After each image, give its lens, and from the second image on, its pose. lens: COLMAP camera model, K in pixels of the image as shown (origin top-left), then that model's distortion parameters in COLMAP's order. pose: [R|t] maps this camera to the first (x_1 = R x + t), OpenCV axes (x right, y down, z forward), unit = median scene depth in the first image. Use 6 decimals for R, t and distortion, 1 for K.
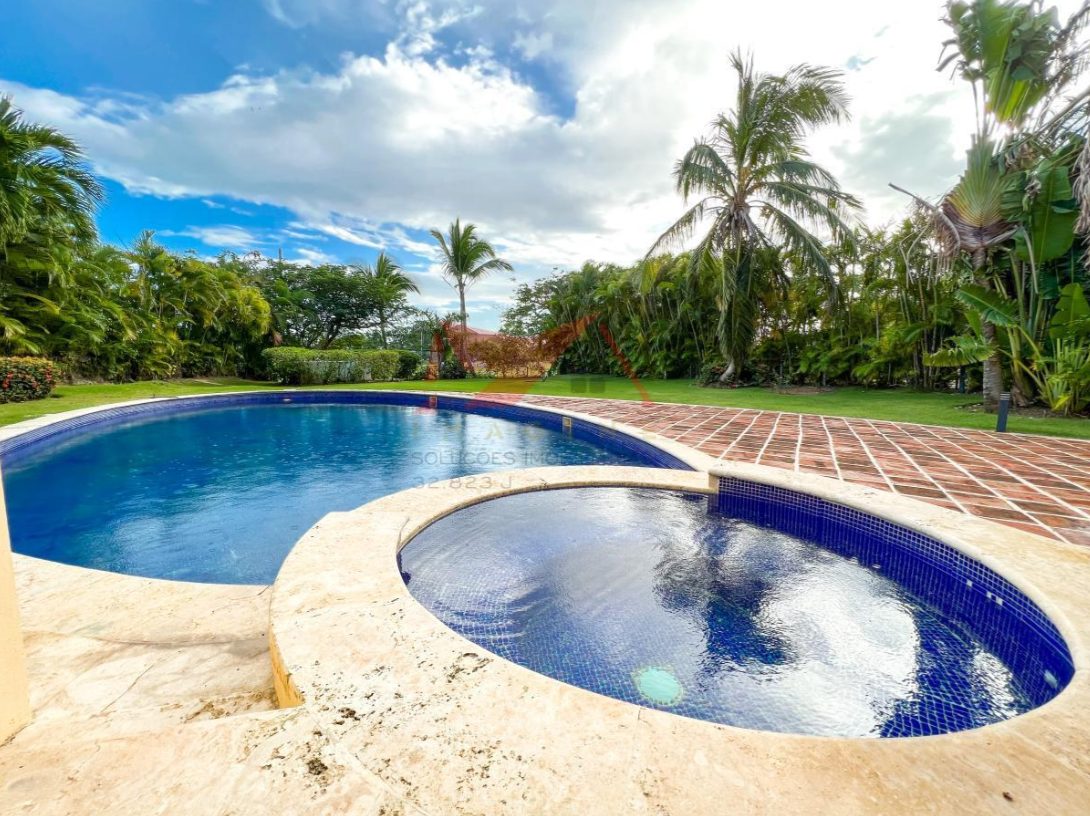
lens RADIAL K [[429.9, 0, 535.4], [0, 429.9, 430.1], [0, 0, 1]] dist [-0.000067, 0.000187]
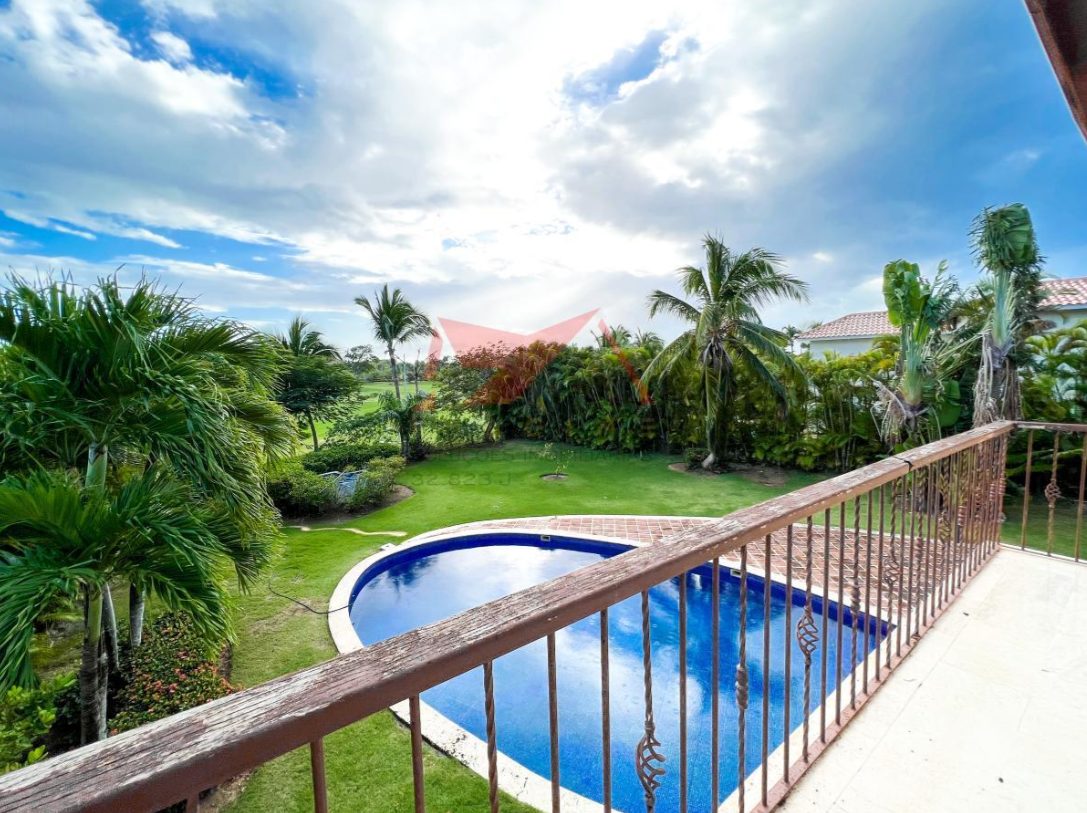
lens RADIAL K [[431.1, 0, 522.3], [0, 431.1, 436.9], [0, 0, 1]] dist [0.001774, 0.000491]
pose [[0.930946, -0.093892, 0.352879, -0.388918], [0.092672, 0.995488, 0.020391, -0.210694], [-0.353202, 0.013720, 0.935447, -0.010357]]
